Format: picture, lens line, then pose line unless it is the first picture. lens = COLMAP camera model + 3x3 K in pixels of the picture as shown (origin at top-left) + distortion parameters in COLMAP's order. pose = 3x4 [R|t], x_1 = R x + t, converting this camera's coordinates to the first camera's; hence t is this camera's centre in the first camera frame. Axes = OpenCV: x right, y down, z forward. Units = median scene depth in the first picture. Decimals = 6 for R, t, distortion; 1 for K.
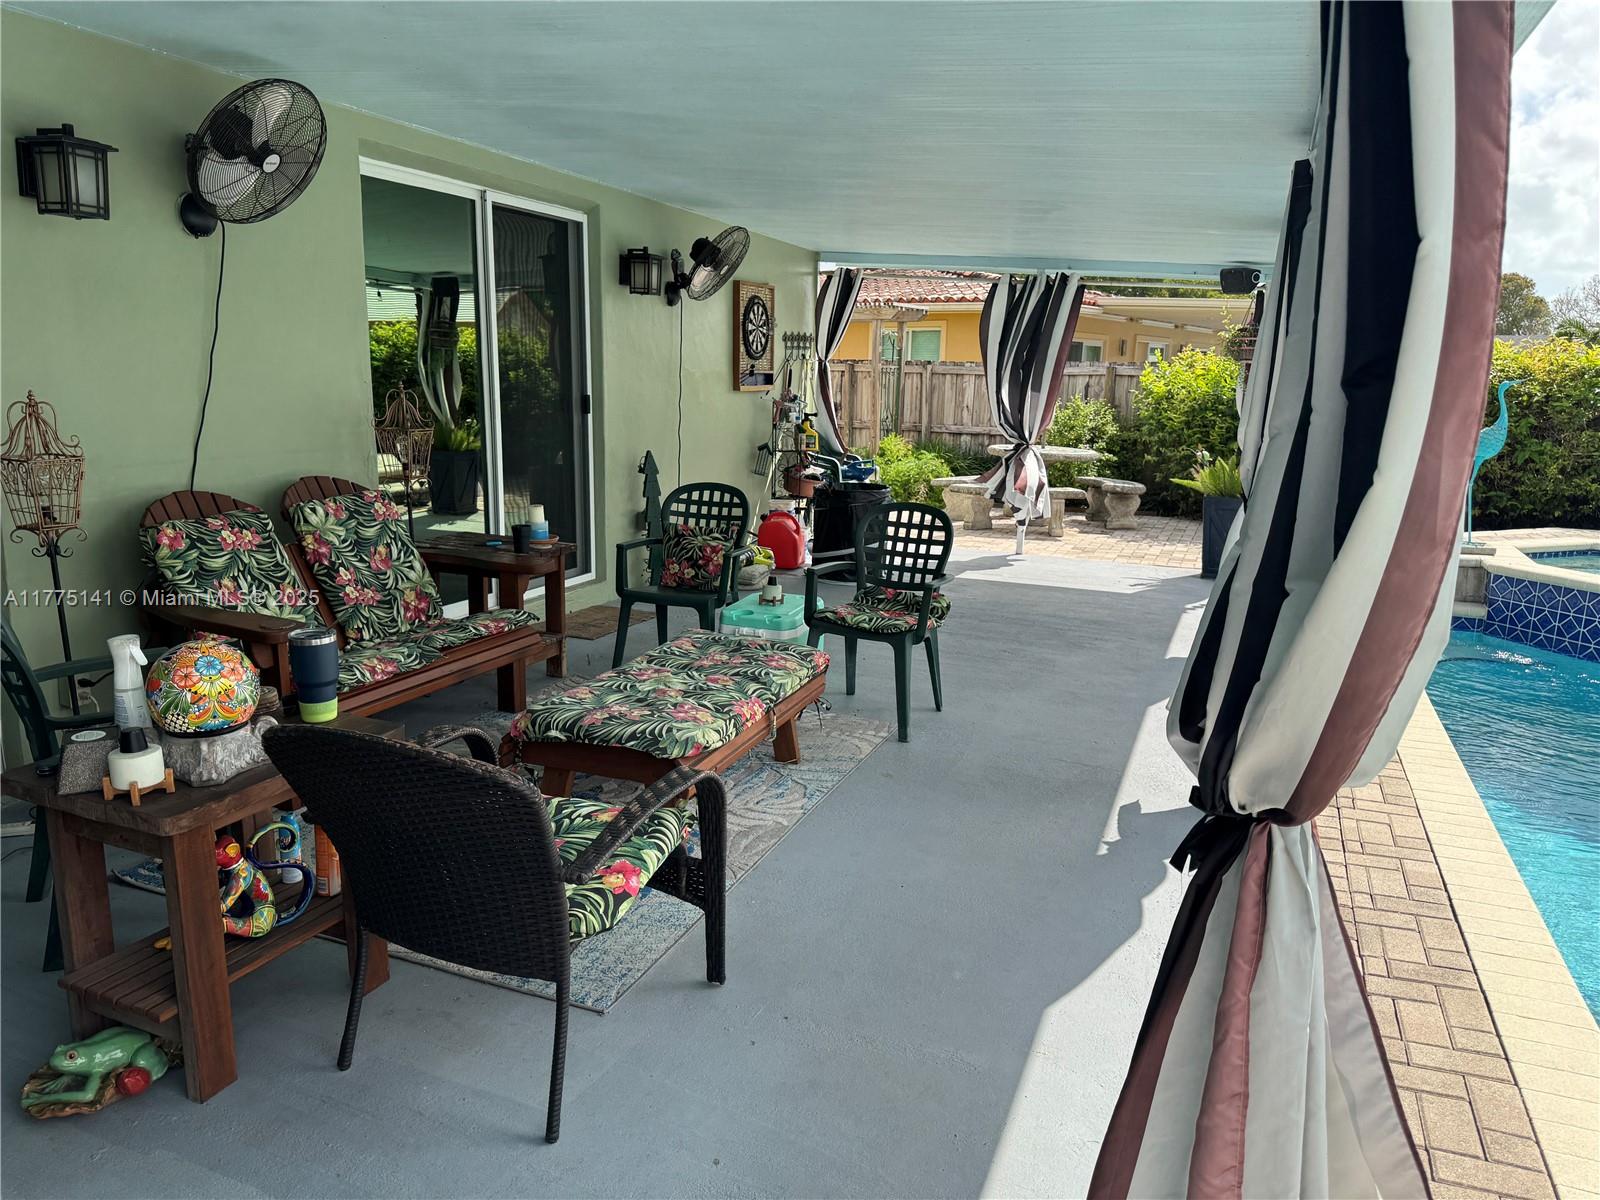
lens RADIAL K [[1114.1, 0, 800.3], [0, 1114.1, 603.3], [0, 0, 1]] dist [0.032797, -0.032318]
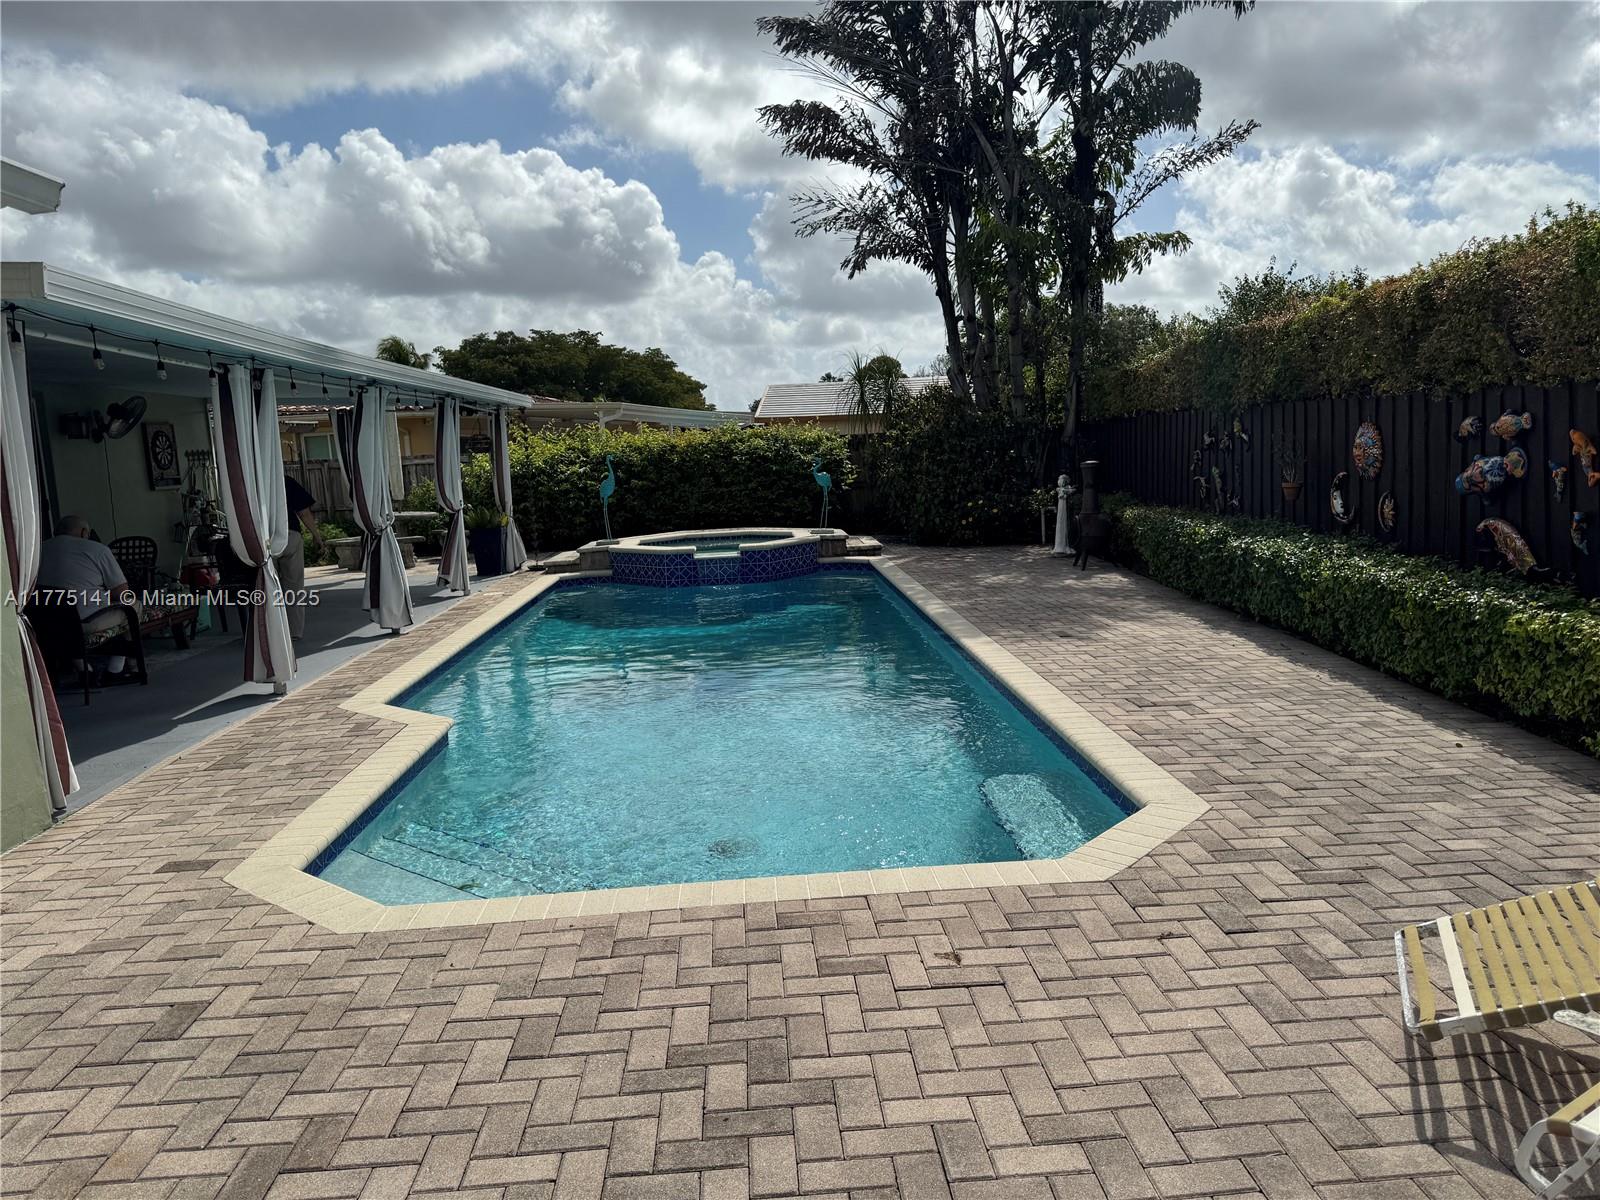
lens RADIAL K [[1114.1, 0, 825.7], [0, 1114.1, 598.7], [0, 0, 1]] dist [0.032797, -0.032318]
pose [[0.896980, -0.119360, 0.425652, 0.104917], [0.150374, 0.987824, -0.039882, 0.173009], [-0.415709, 0.099780, 0.904008, -0.841635]]
